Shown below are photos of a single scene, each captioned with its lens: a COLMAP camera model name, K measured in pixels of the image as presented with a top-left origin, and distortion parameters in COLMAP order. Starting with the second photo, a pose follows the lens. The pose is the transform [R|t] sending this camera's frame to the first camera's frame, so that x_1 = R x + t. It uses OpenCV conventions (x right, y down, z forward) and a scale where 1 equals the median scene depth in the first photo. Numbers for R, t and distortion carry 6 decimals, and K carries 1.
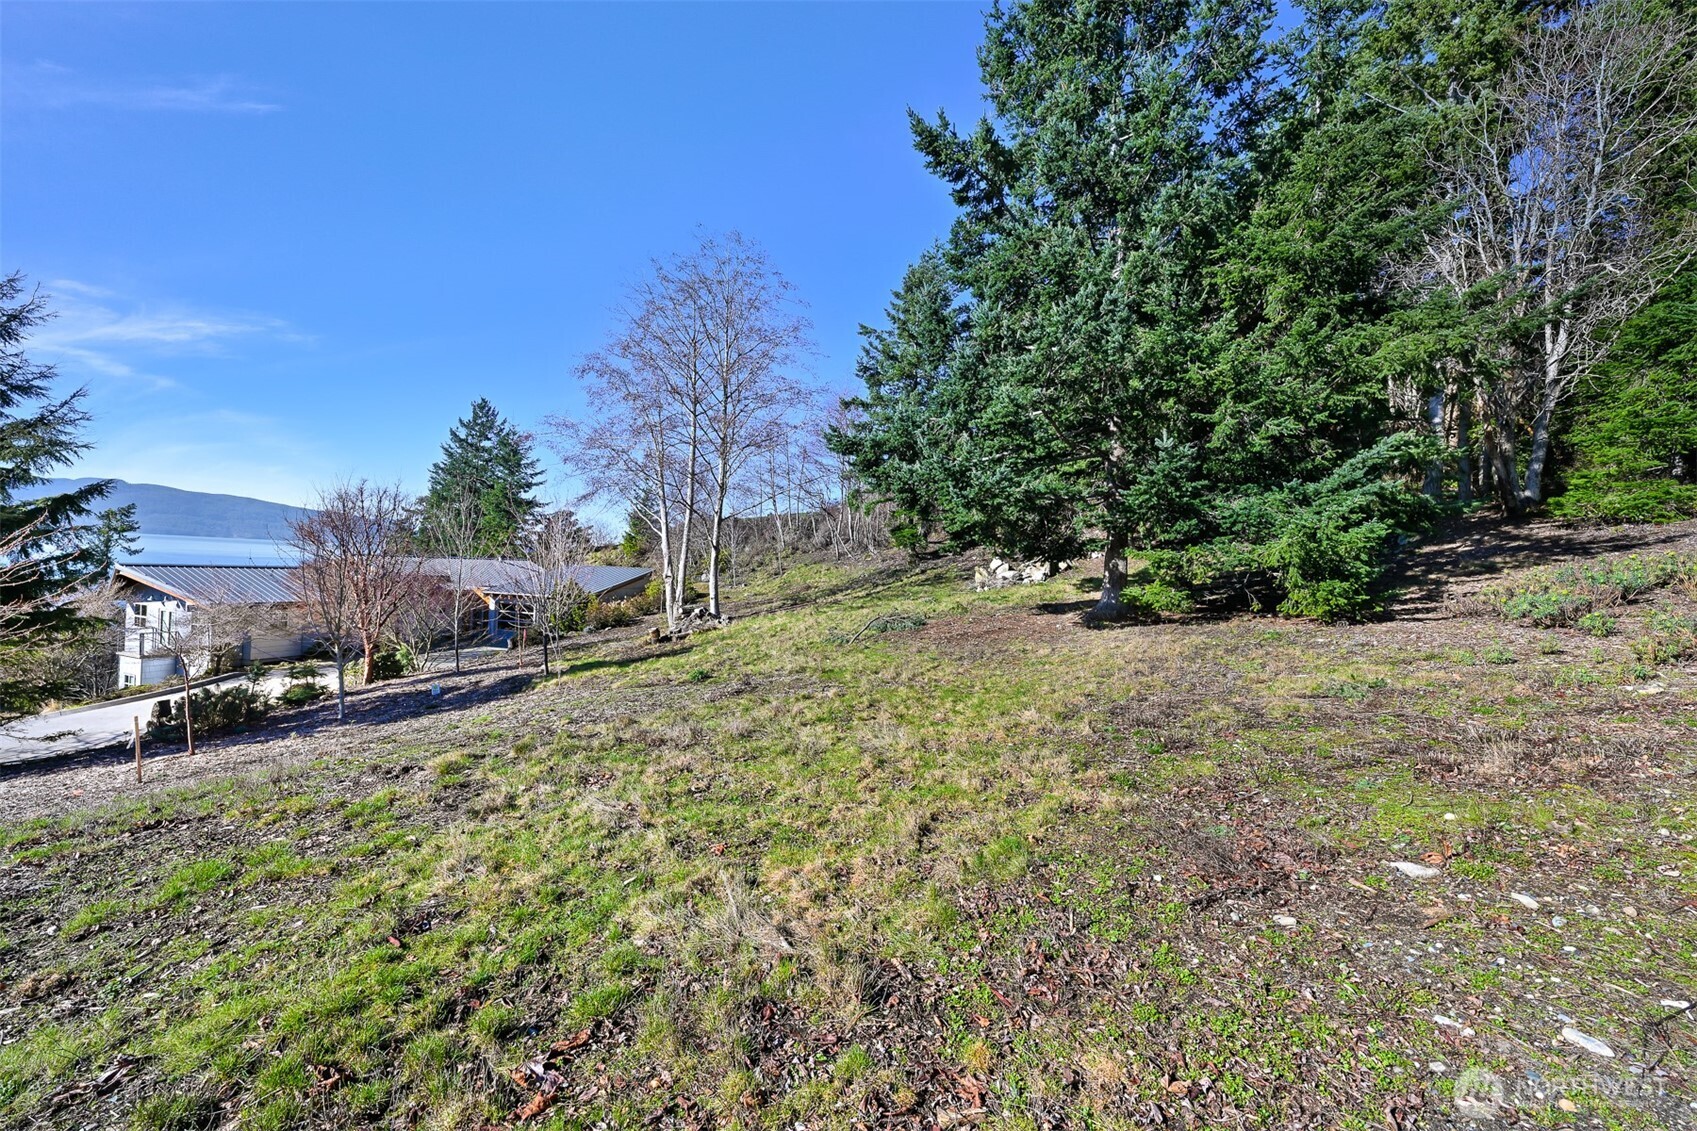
lens RADIAL K [[668.2, 0, 850.3], [0, 668.2, 574.7], [0, 0, 1]] dist [-0.002064, -0.000078]
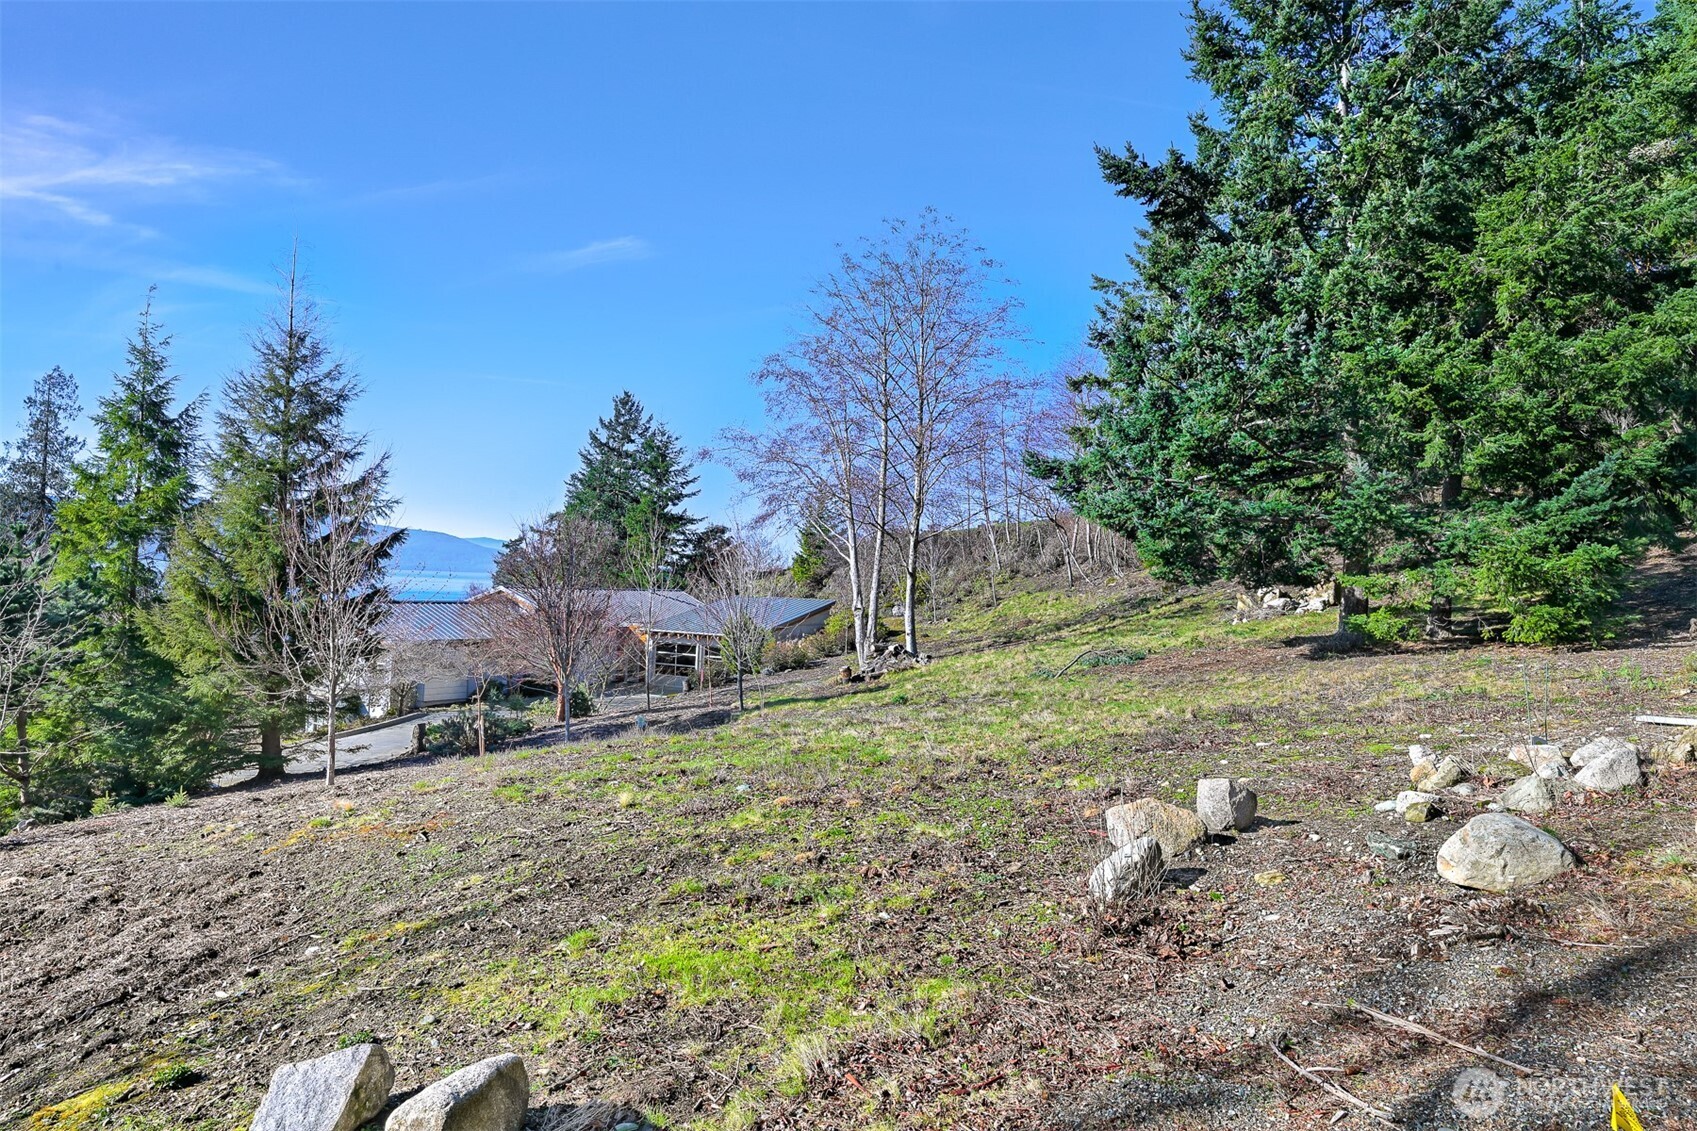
lens RADIAL K [[1011.1, 0, 850.6], [0, 1011.1, 573.7], [0, 0, 1]] dist [-0.001102, -0.000759]
pose [[0.967345, -0.016283, -0.252939, 0.044346], [0.007824, 0.999377, -0.034415, 0.002083], [0.253342, 0.031313, 0.966870, -0.240014]]
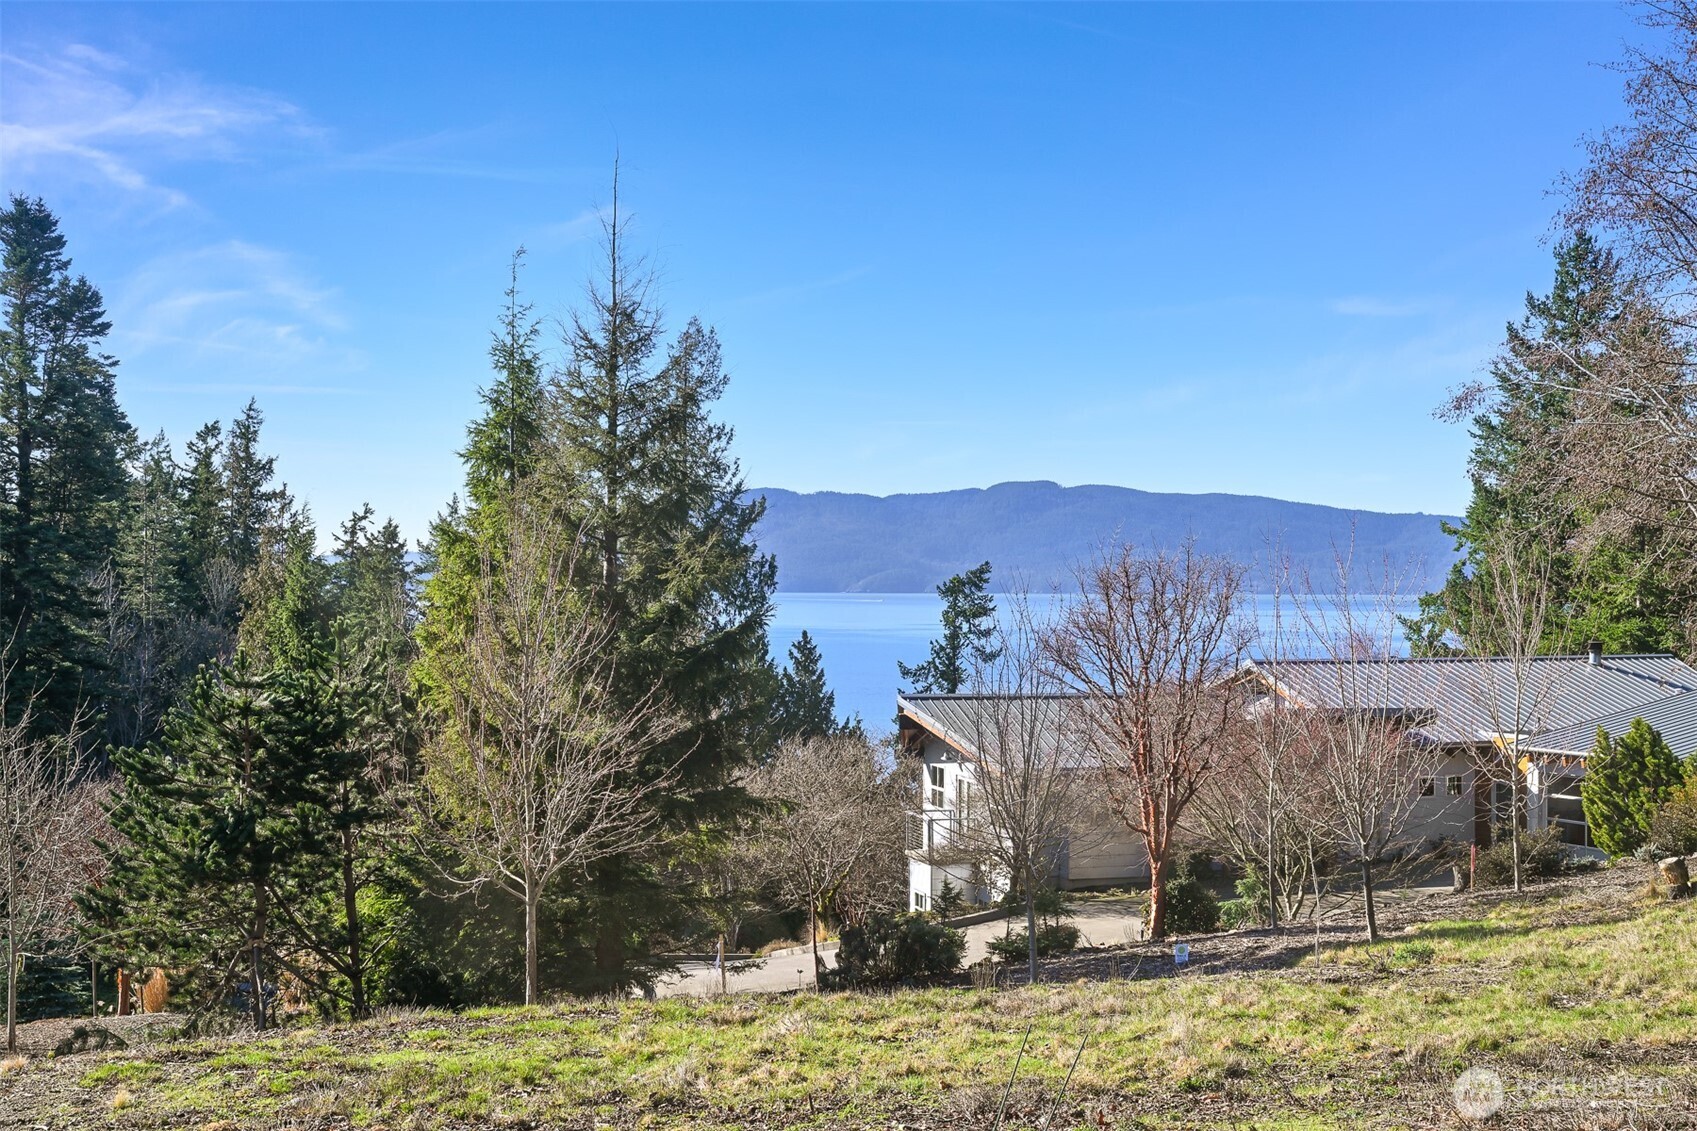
lens RADIAL K [[2110.4, 0, 853.8], [0, 2110.4, 564.1], [0, 0, 1]] dist [-0.000720, 0.000000]
pose [[0.599722, -0.057841, -0.798115, 0.342054], [0.019063, 0.998134, -0.058012, -0.025613], [0.799981, 0.019576, 0.599706, -0.126731]]
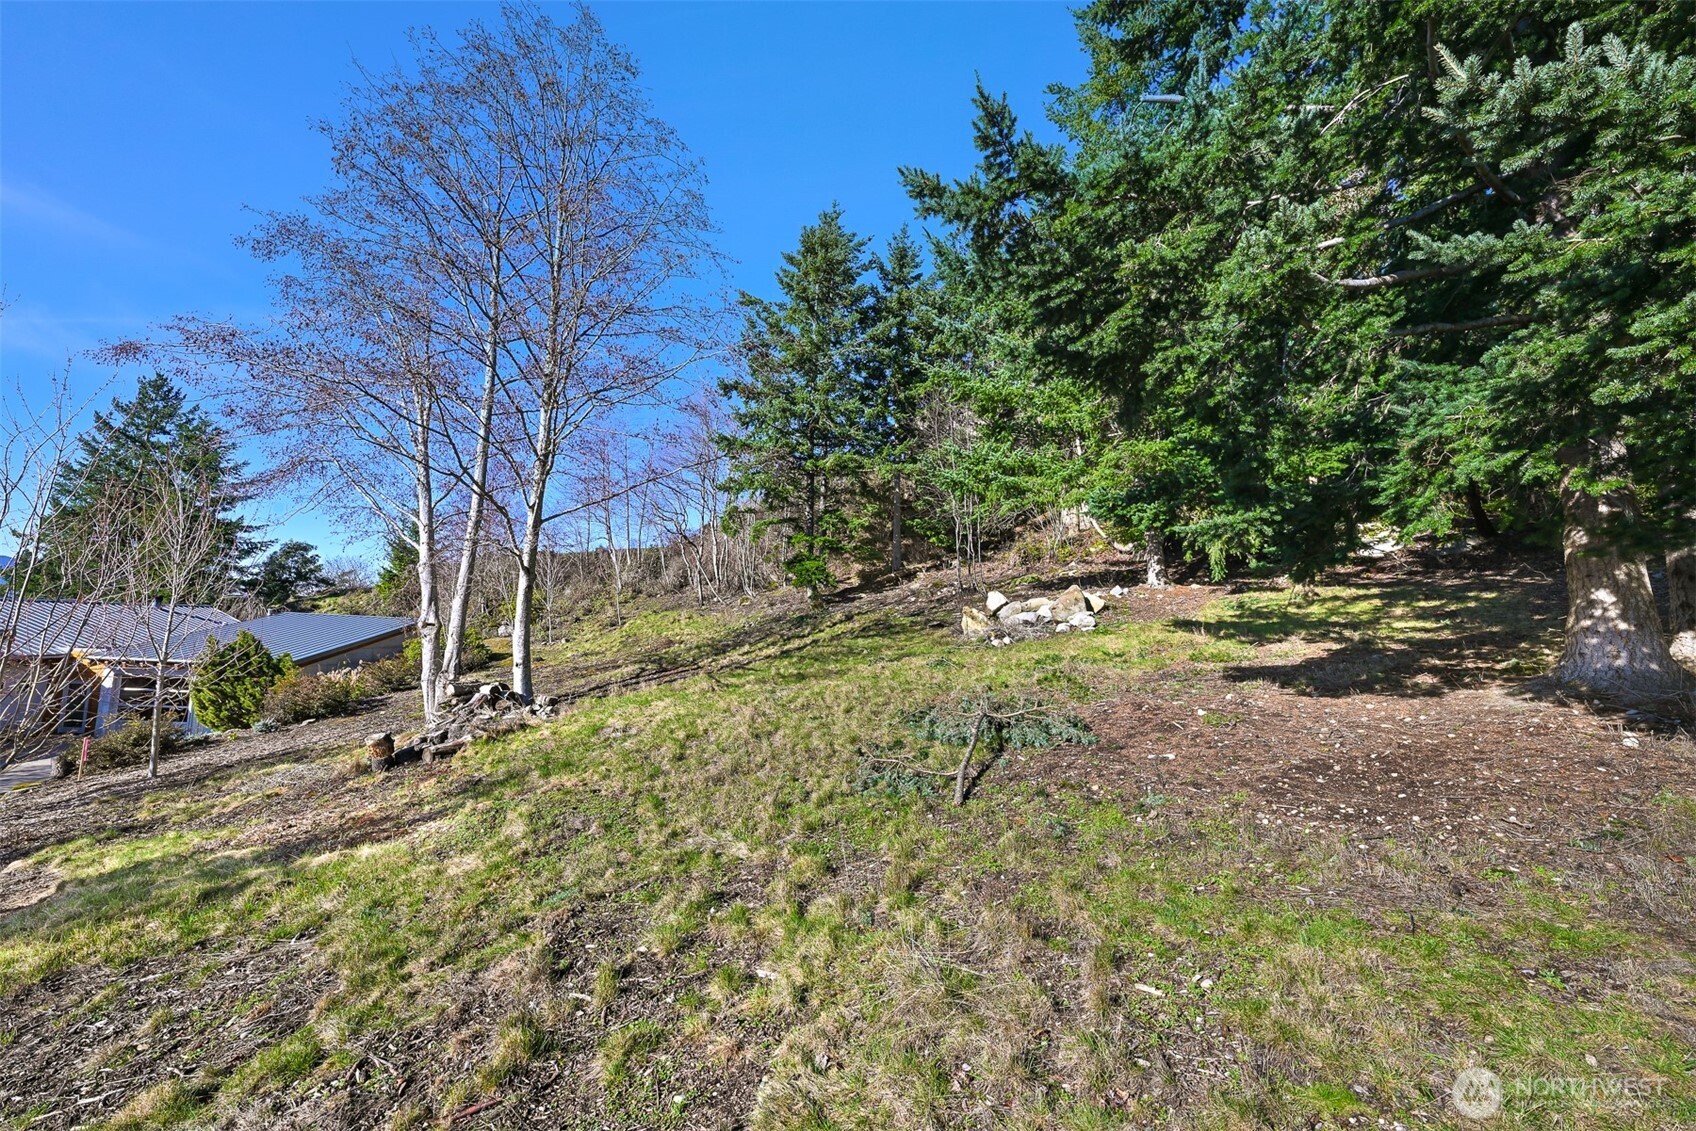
lens RADIAL K [[667.8, 0, 848.1], [0, 667.8, 577.6], [0, 0, 1]] dist [-0.002064, -0.000078]
pose [[0.966059, 0.013256, 0.257981, -0.080058], [0.006667, 0.997070, -0.076199, 0.007490], [-0.258236, 0.075333, 0.963140, 0.365750]]
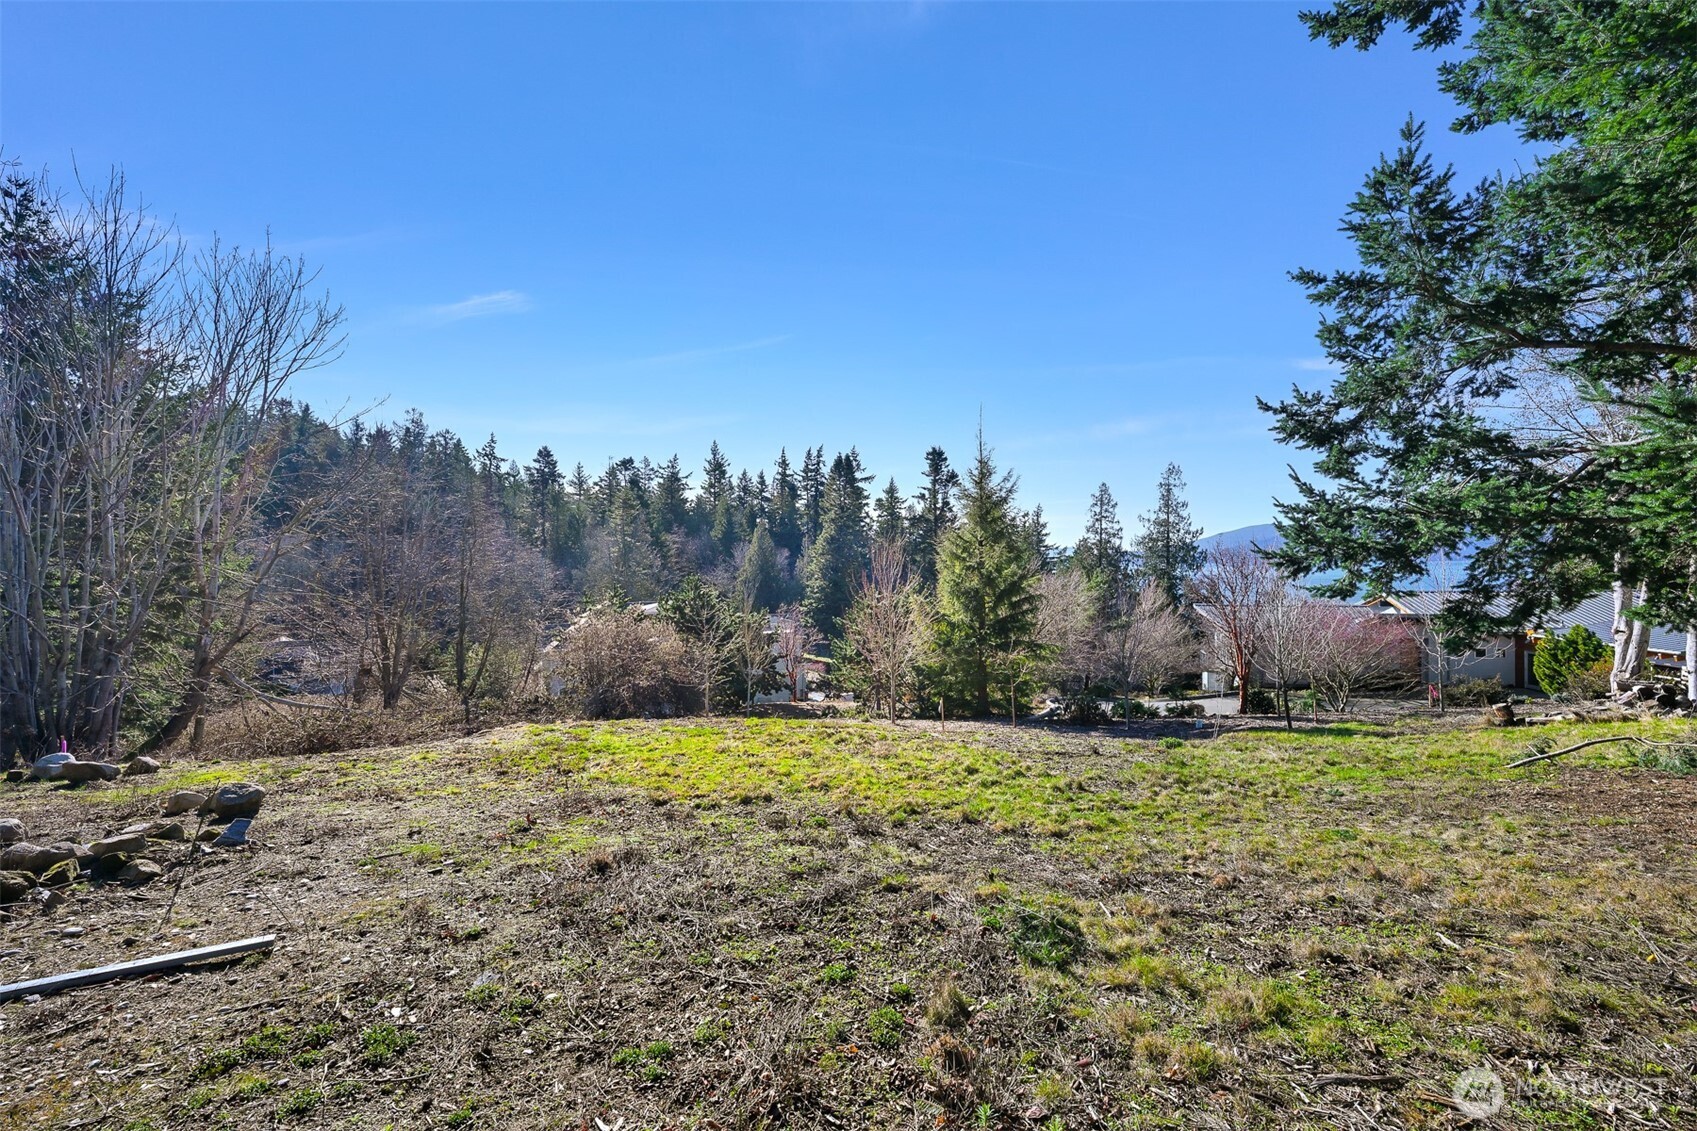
lens RADIAL K [[668.2, 0, 848.9], [0, 668.2, 574.8], [0, 0, 1]] dist [-0.002064, -0.000078]
pose [[0.038185, -0.039170, -0.998503, 0.323521], [0.004989, 0.999226, -0.039008, -0.028397], [0.999258, -0.003492, 0.038351, 0.202889]]
